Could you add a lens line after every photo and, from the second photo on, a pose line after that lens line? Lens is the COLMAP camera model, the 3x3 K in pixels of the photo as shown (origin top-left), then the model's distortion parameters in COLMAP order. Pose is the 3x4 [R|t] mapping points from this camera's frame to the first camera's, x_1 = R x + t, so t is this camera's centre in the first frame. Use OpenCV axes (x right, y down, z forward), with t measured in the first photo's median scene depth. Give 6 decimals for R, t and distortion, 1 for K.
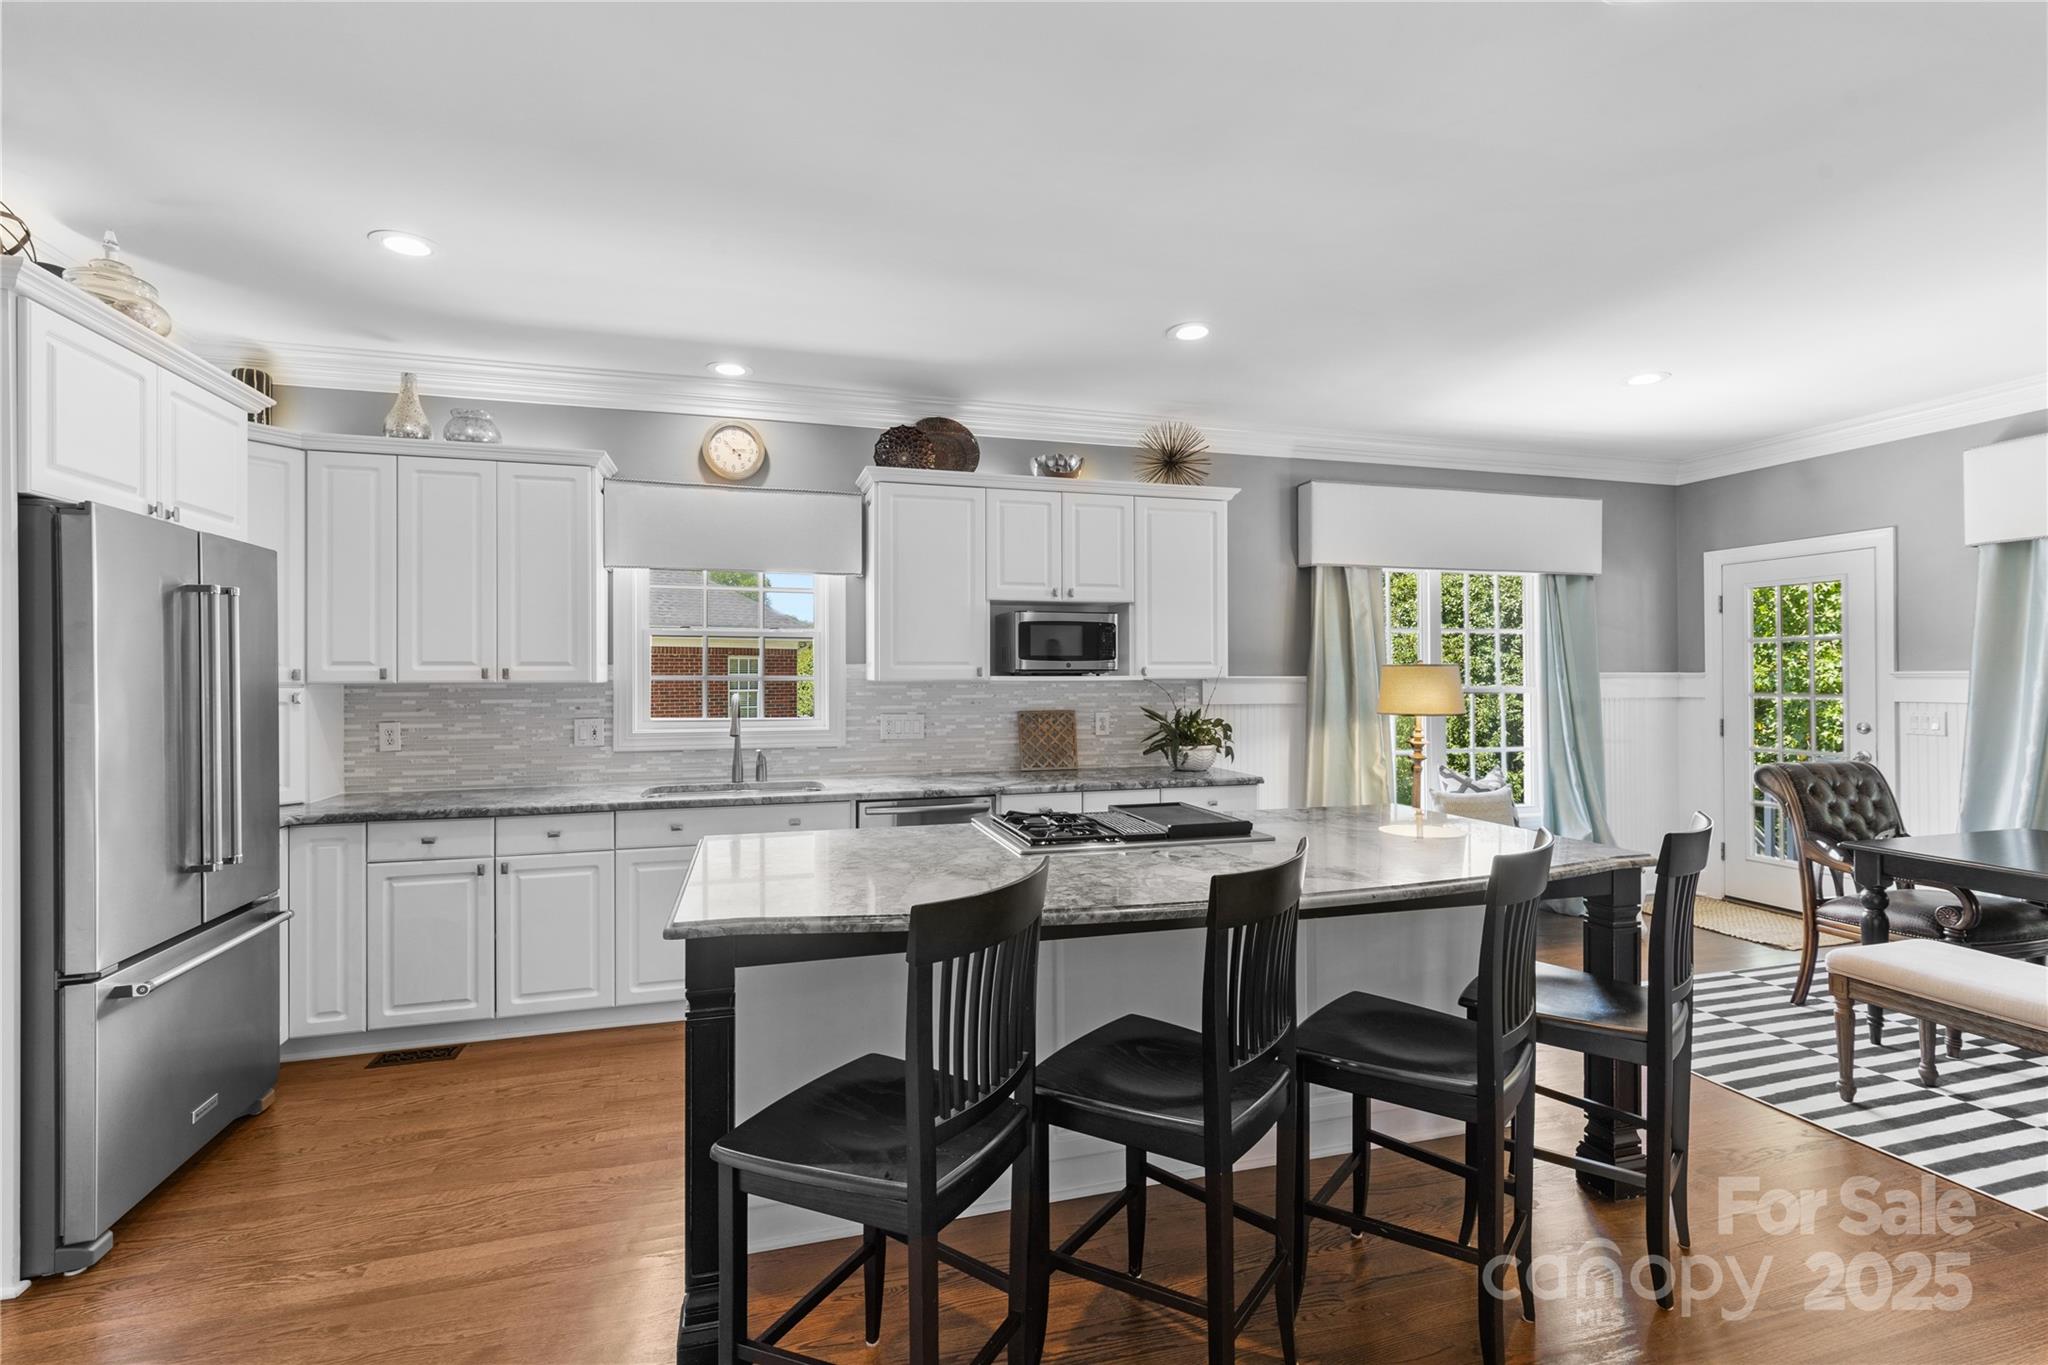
lens RADIAL K [[918.3, 0, 1024.3], [0, 918.3, 679.0], [0, 0, 1]] dist [0.008783, 0.000174]
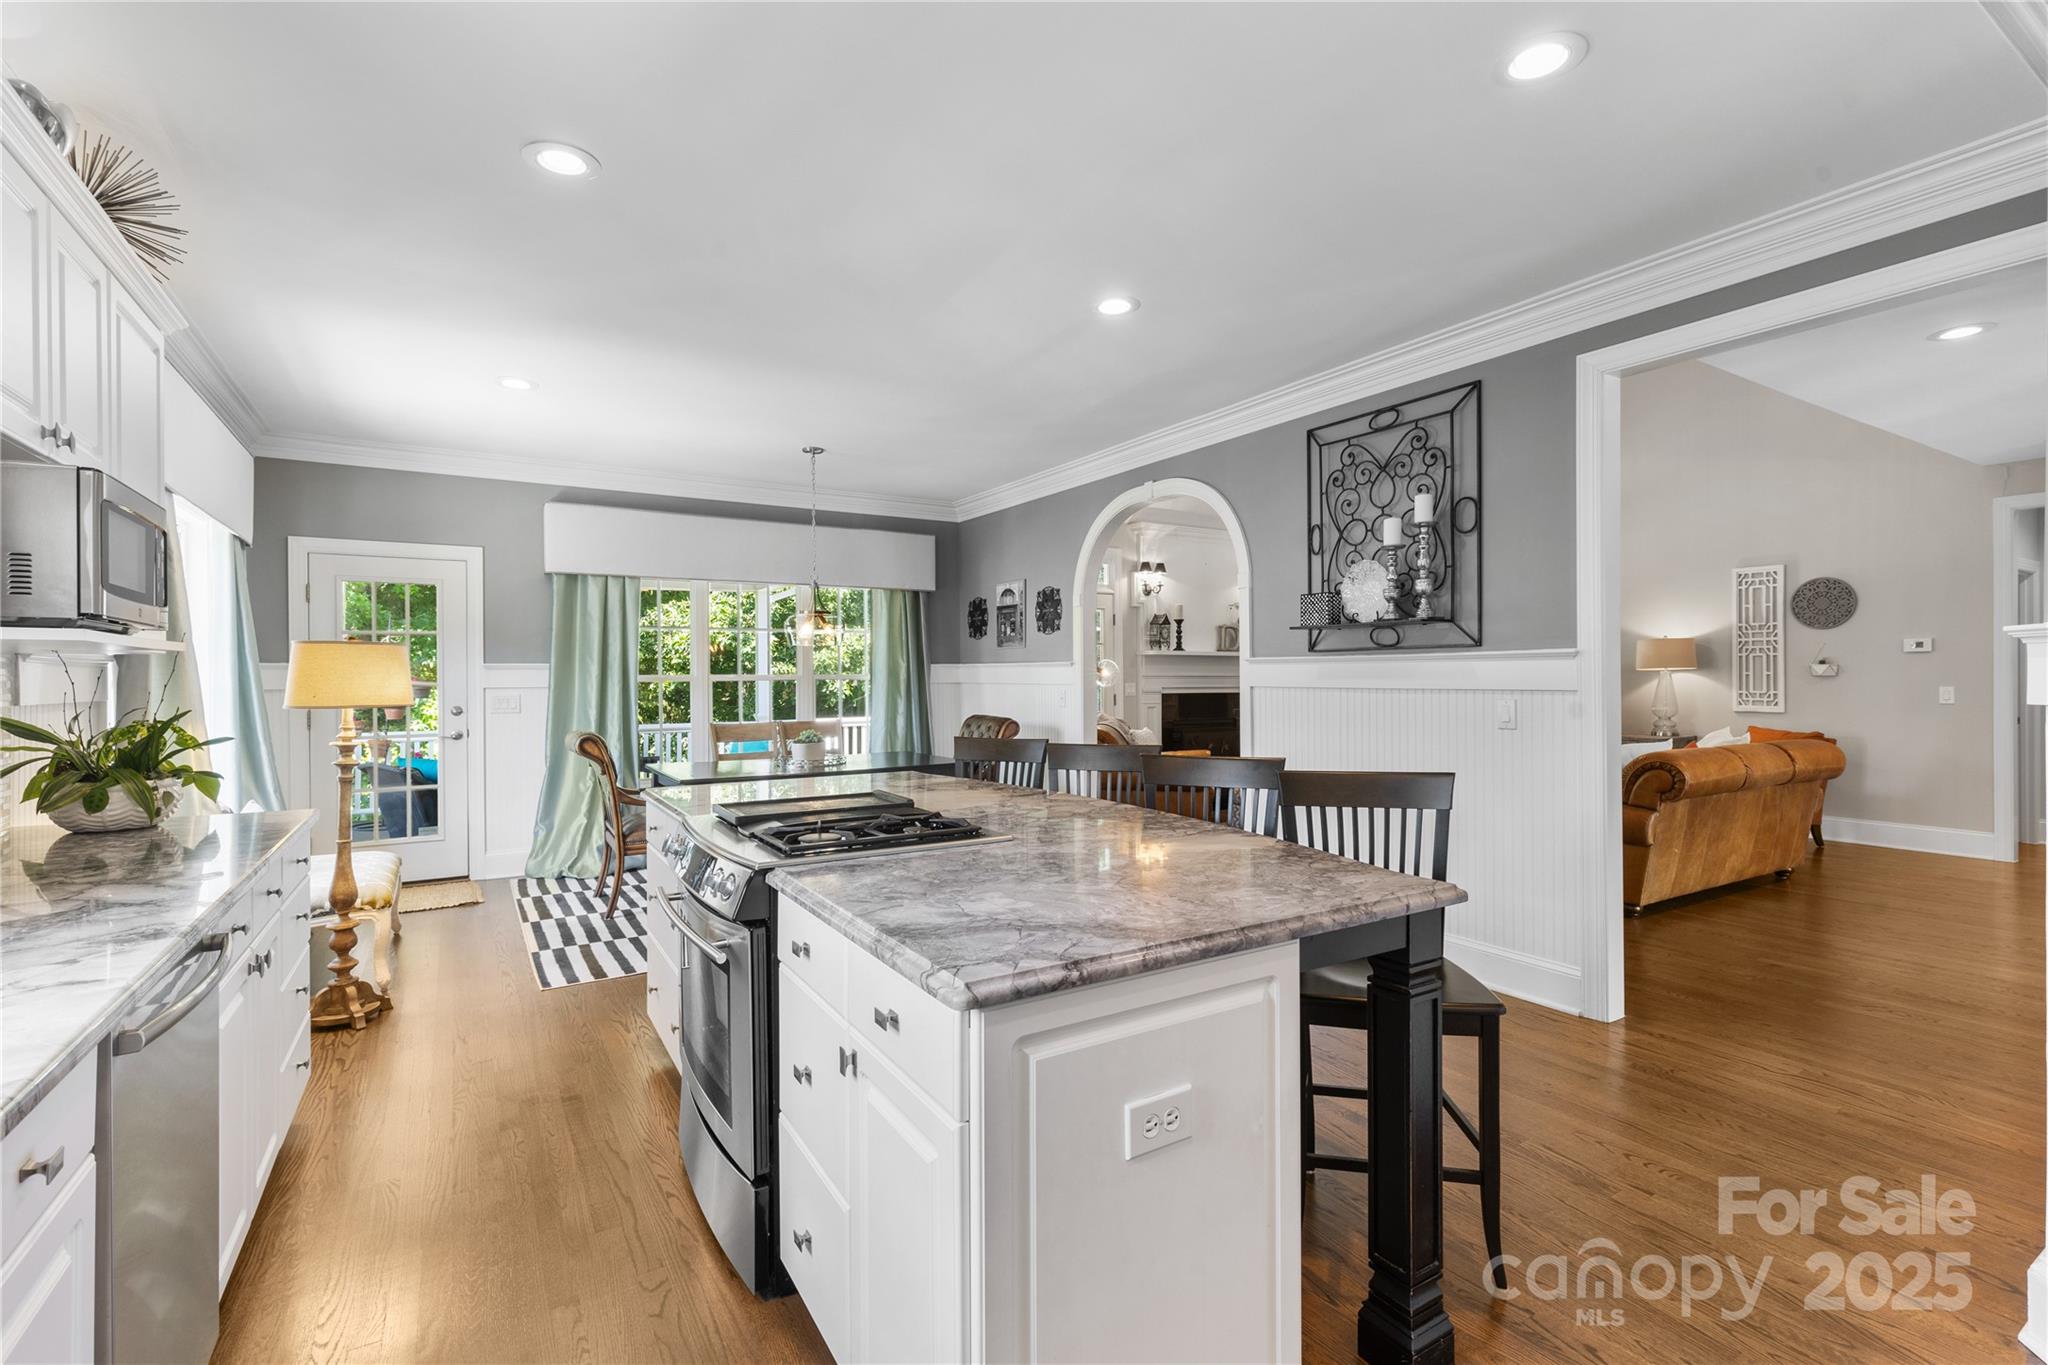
lens RADIAL K [[918.3, 0, 1029.1], [0, 918.3, 676.1], [0, 0, 1]] dist [0.008783, 0.000174]
pose [[-0.271064, 0.006111, 0.962542, -0.474341], [0.007377, 0.999964, -0.004271, 0.019991], [-0.962533, 0.005943, -0.271099, 0.671877]]
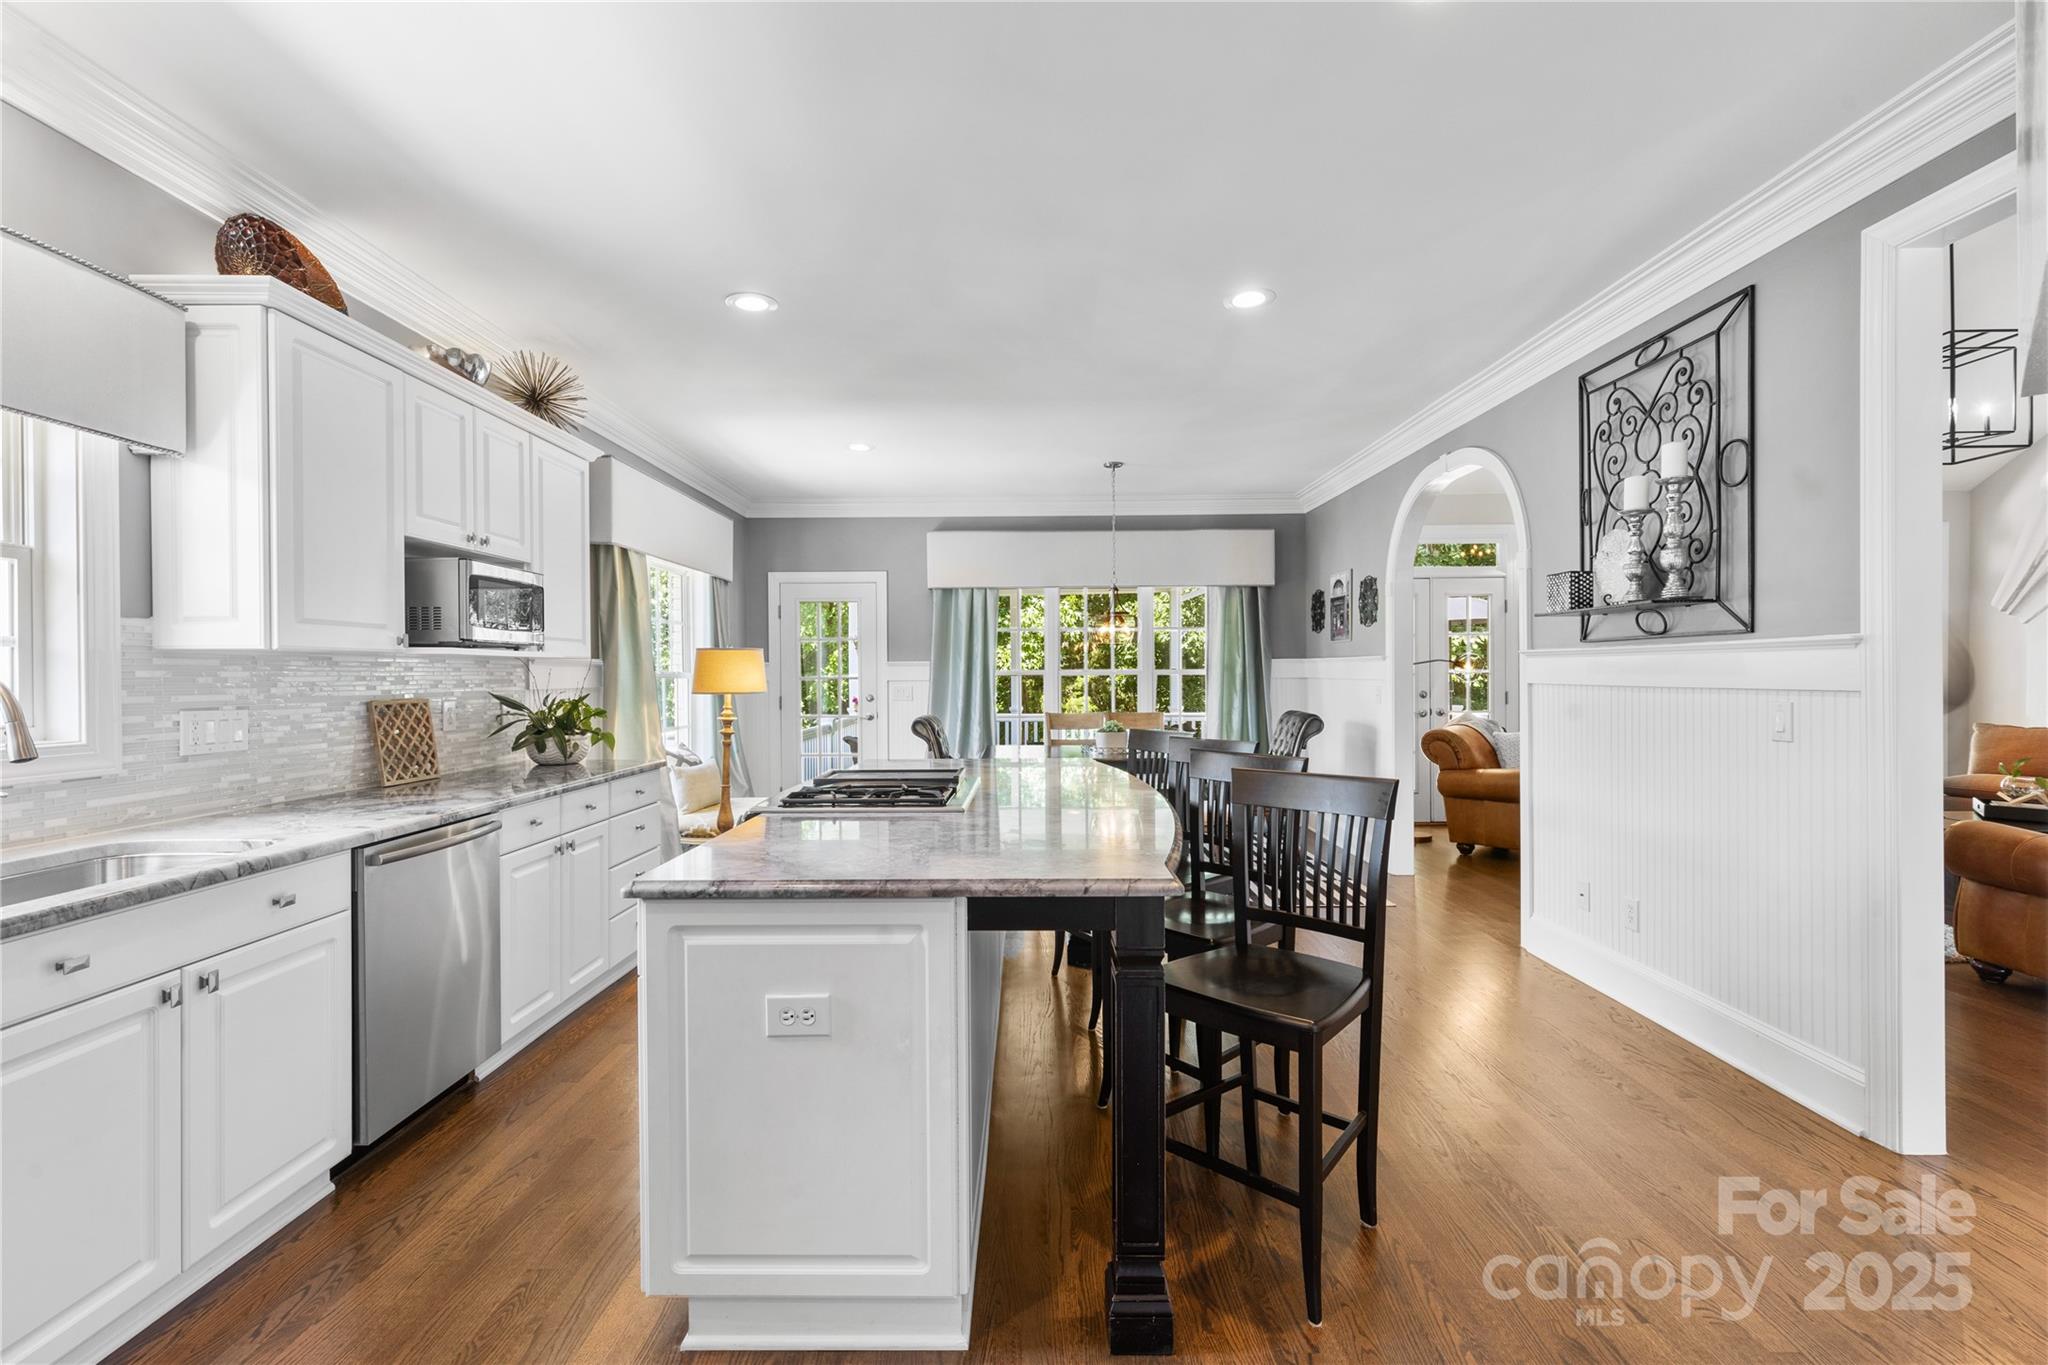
lens RADIAL K [[918.3, 0, 1025.4], [0, 918.3, 680.2], [0, 0, 1]] dist [0.008783, 0.000174]
pose [[0.281604, -0.004621, 0.959520, -0.542963], [0.005706, 0.999979, 0.003142, 0.020748], [-0.959514, 0.004590, 0.281624, 0.350275]]
